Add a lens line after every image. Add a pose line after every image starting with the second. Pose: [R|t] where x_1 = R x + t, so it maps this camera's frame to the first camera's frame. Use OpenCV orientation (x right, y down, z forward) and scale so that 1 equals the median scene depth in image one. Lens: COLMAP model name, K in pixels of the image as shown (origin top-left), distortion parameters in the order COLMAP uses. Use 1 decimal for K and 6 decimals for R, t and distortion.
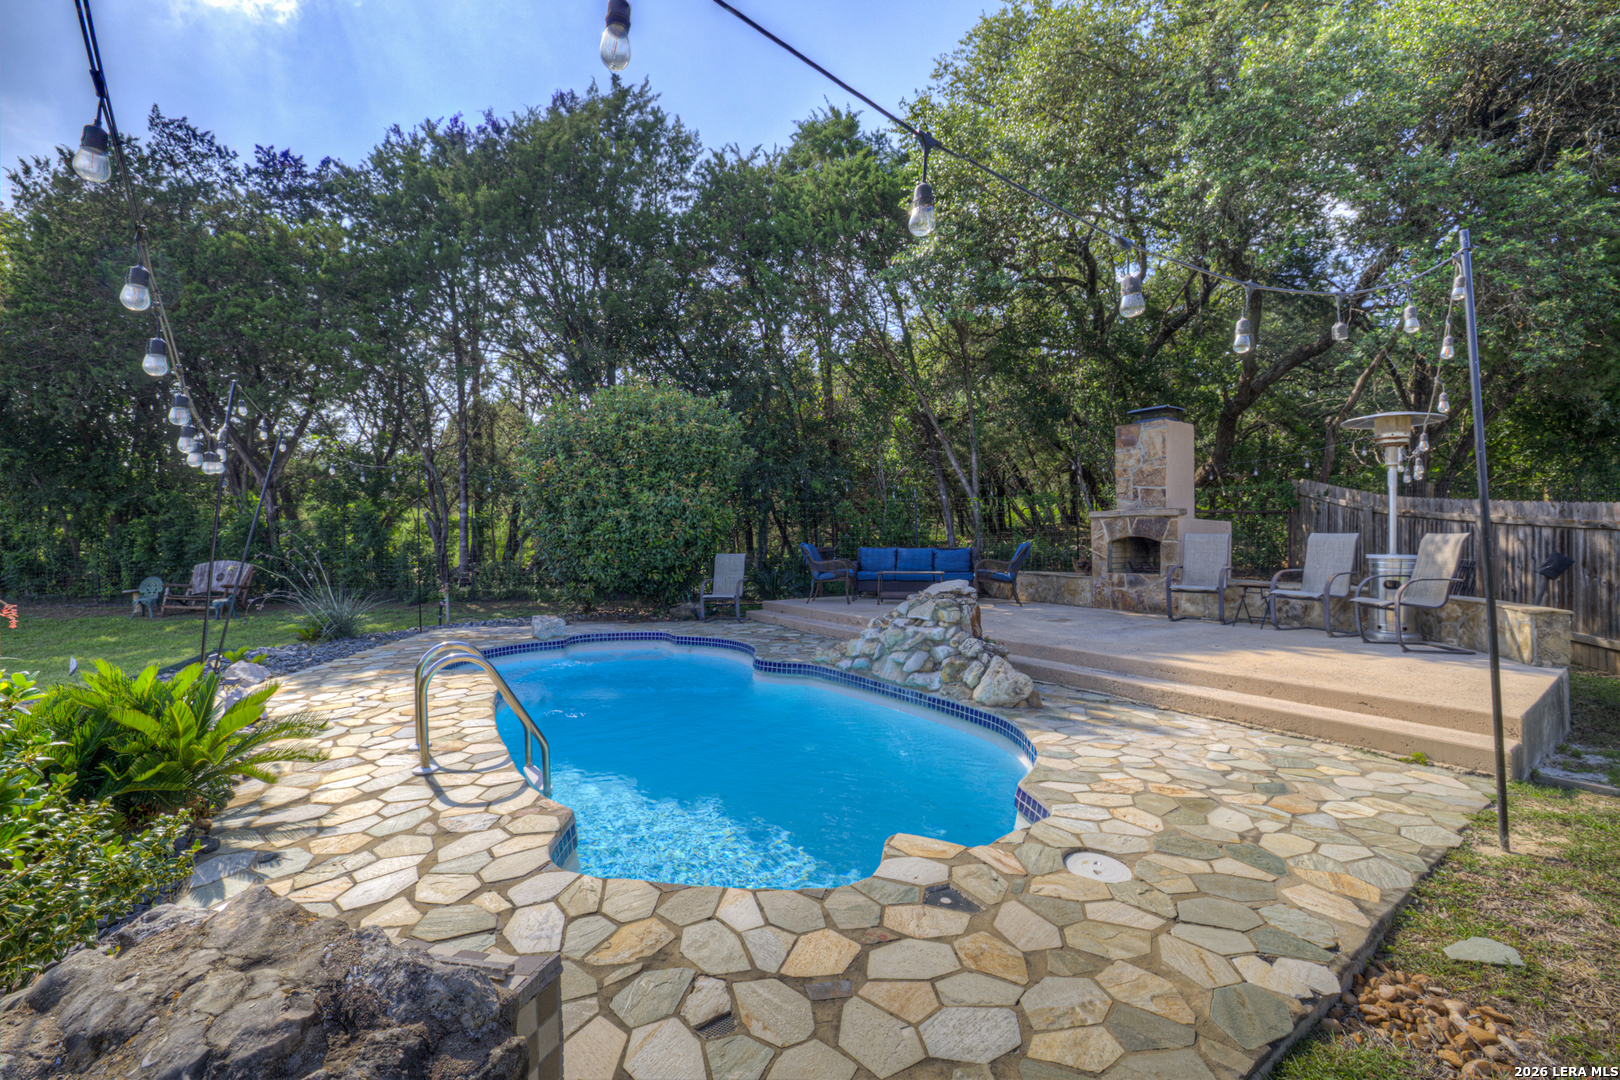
lens RADIAL K [[706.9, 0, 821.4], [0, 706.9, 537.7], [0, 0, 1]] dist [-0.025000, 0.002526]
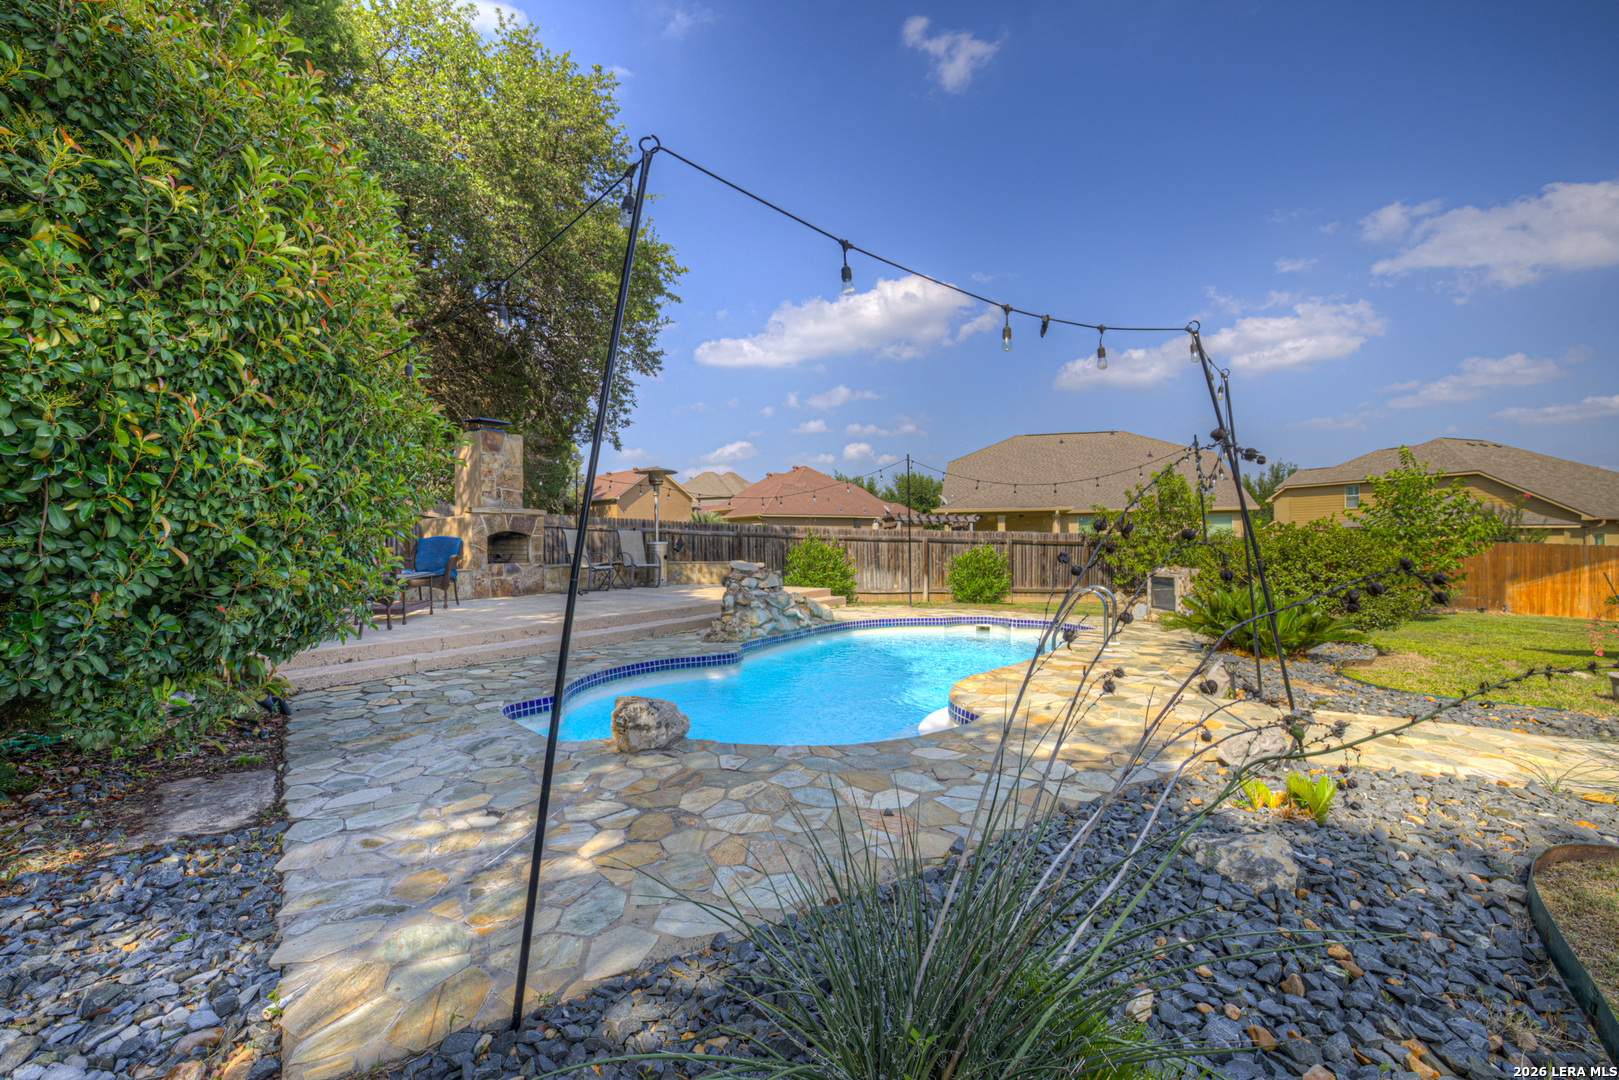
lens RADIAL K [[687.7, 0, 797.5], [0, 687.7, 536.1], [0, 0, 1]] dist [-0.026836, 0.005840]
pose [[-0.401535, 0.007183, 0.915815, -0.759942], [0.005127, 0.999971, -0.005595, 0.015035], [-0.915829, 0.002449, -0.401561, 1.003139]]
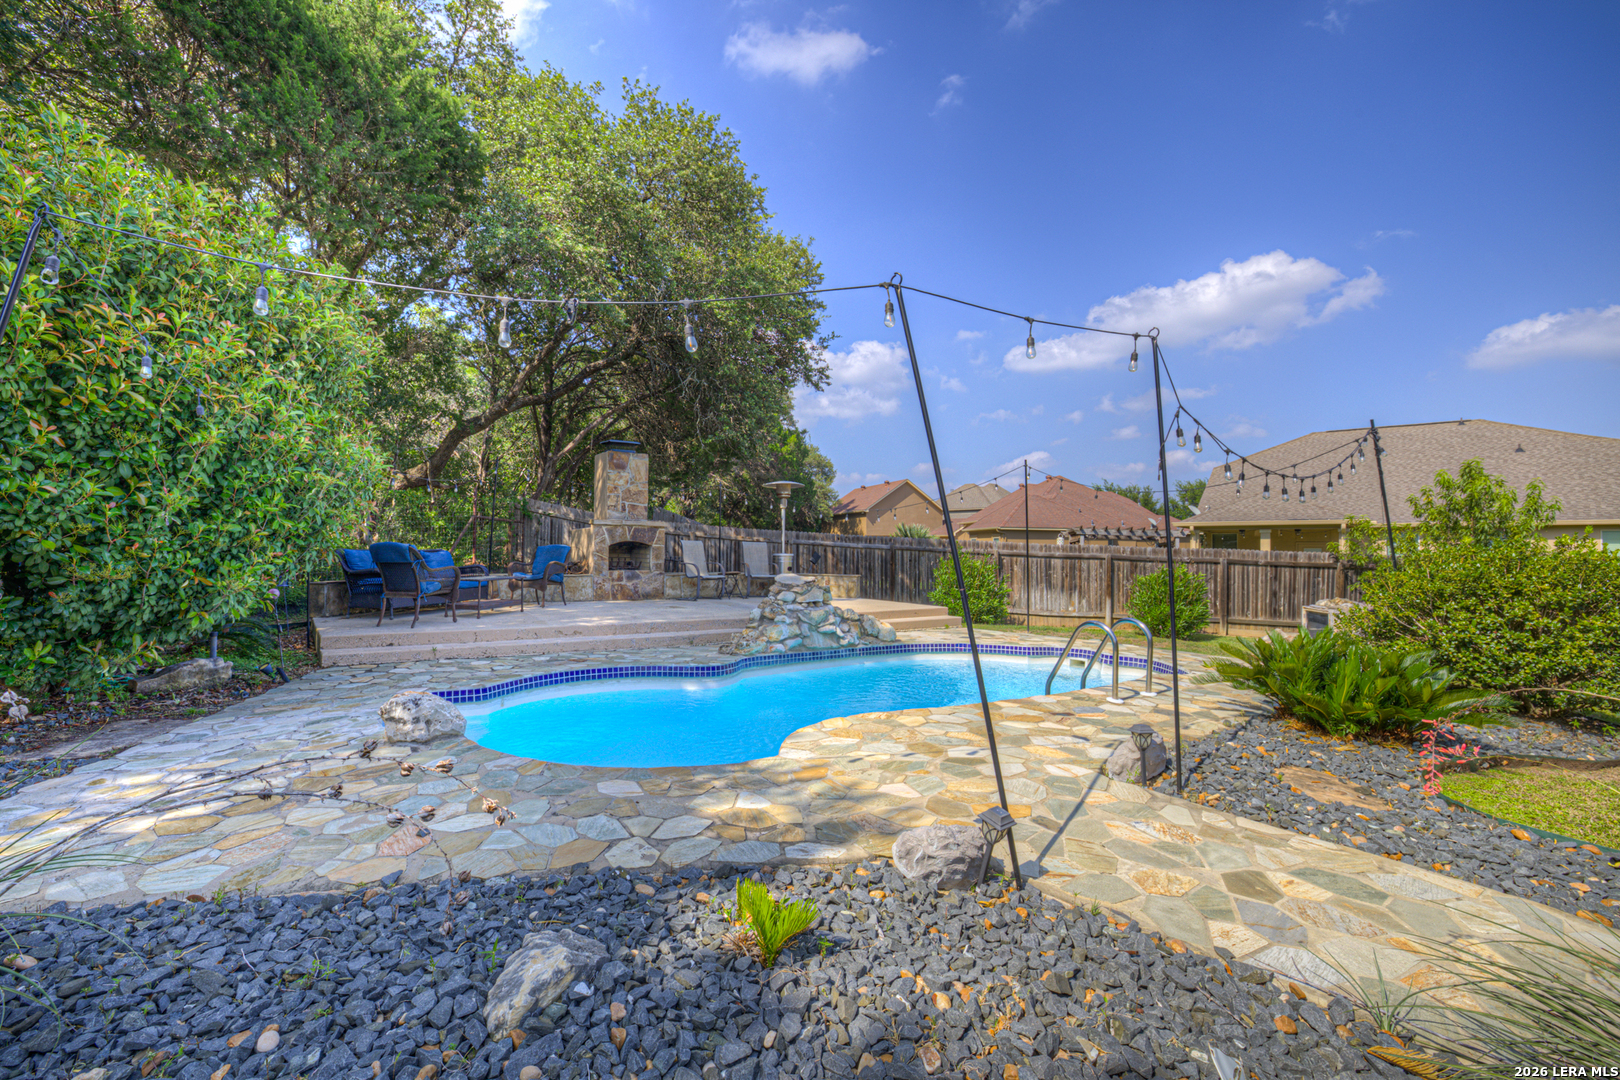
lens RADIAL K [[688.1, 0, 804.9], [0, 688.1, 536.0], [0, 0, 1]] dist [-0.026836, 0.005840]
pose [[-0.016355, 0.021835, 0.999628, -0.796555], [-0.013837, 0.999661, -0.022062, 0.011774], [-0.999770, -0.014193, -0.016048, 0.693247]]
